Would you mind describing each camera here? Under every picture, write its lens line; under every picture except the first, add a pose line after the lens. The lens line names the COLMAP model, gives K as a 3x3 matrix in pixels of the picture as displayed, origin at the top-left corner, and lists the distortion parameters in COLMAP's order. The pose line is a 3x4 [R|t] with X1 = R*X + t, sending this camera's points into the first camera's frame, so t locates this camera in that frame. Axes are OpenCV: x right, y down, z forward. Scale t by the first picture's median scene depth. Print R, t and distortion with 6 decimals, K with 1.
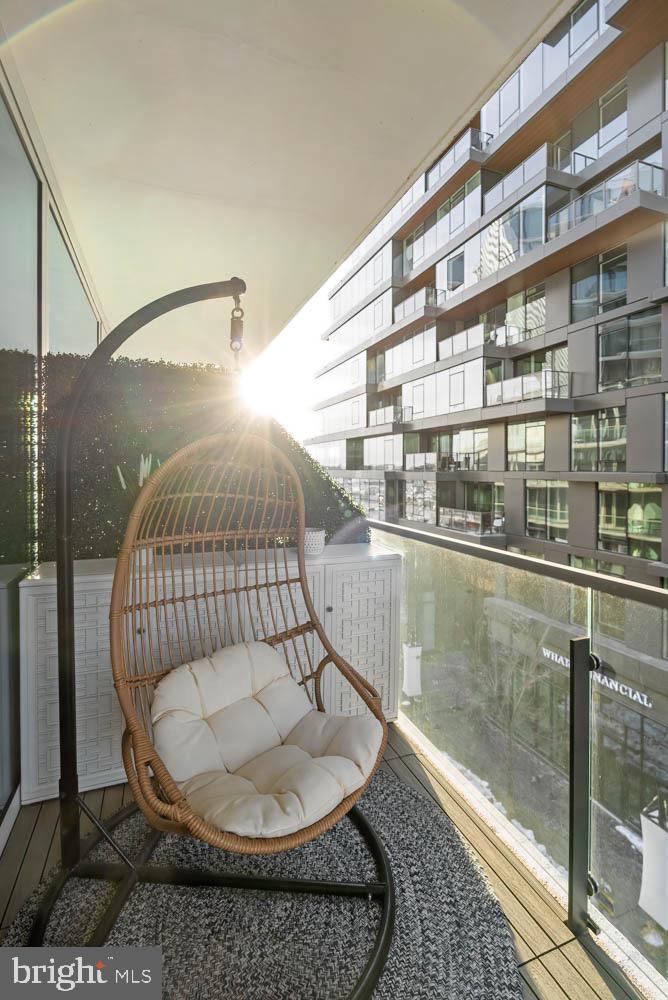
lens RADIAL K [[446.8, 0, 321.8], [0, 446.8, 471.5], [0, 0, 1]] dist [-0.003259, -0.001510]
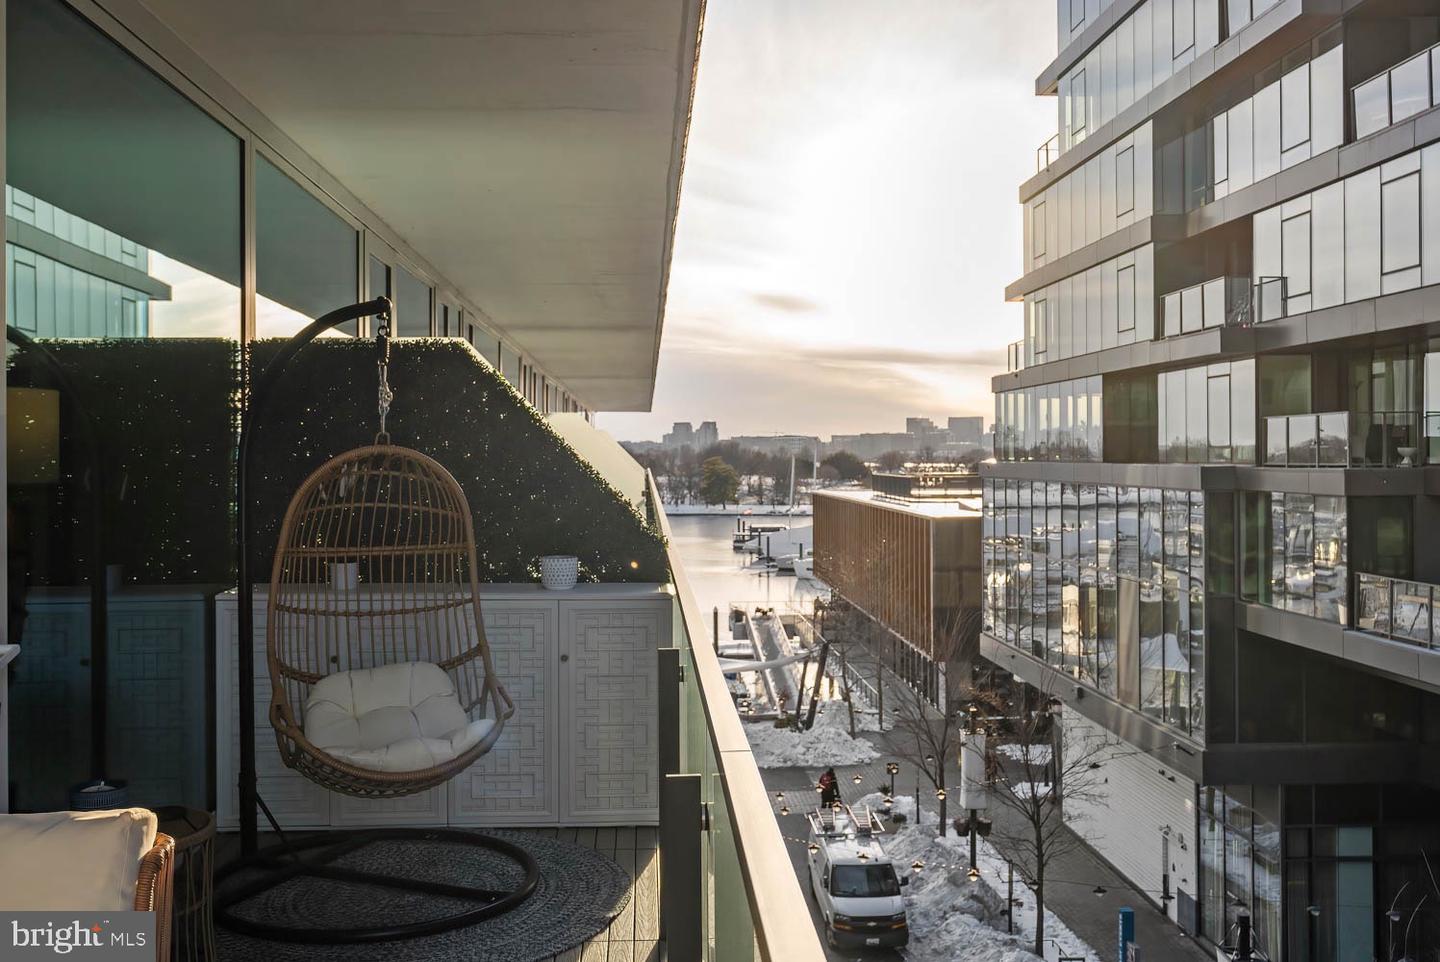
lens RADIAL K [[1331.3, 0, 707.7], [0, 1331.3, 455.7], [0, 0, 1]] dist [0.010750, 0.000000]
pose [[0.953426, -0.003856, -0.301602, 0.103142], [0.001840, 0.999974, -0.006965, -0.002722], [0.301621, 0.006086, 0.953408, -0.121680]]
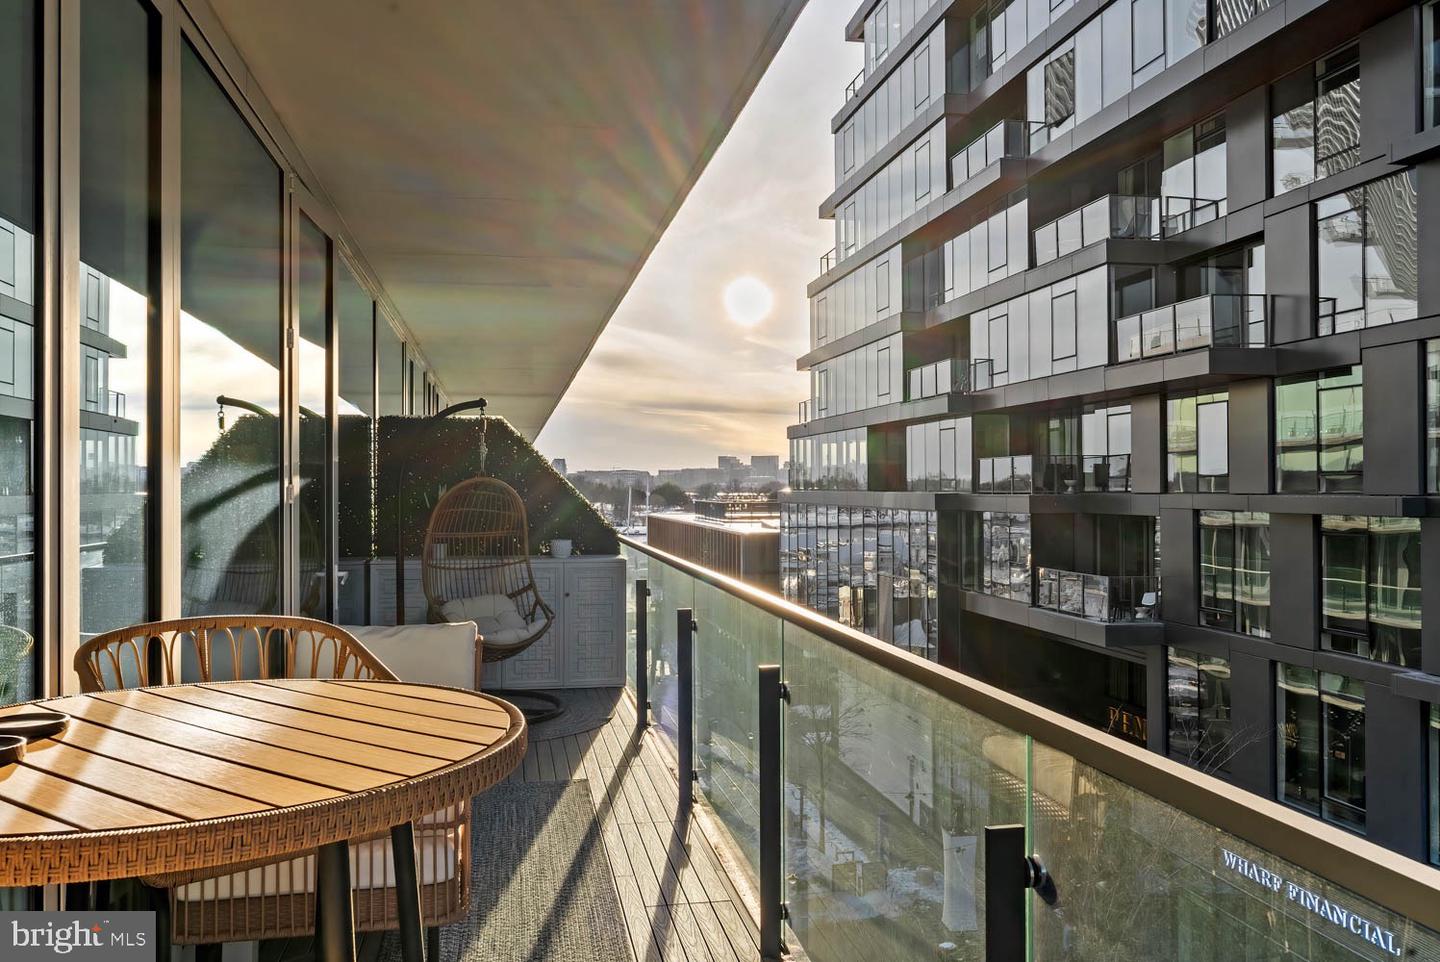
lens RADIAL K [[1093.5, 0, 707.7], [0, 1093.5, 484.4], [0, 0, 1]] dist [0.009974, 0.011713]
pose [[0.986182, -0.004181, -0.165612, 0.110879], [0.002722, 0.999955, -0.009038, -0.000579], [0.165643, 0.008462, 0.986150, -0.250529]]
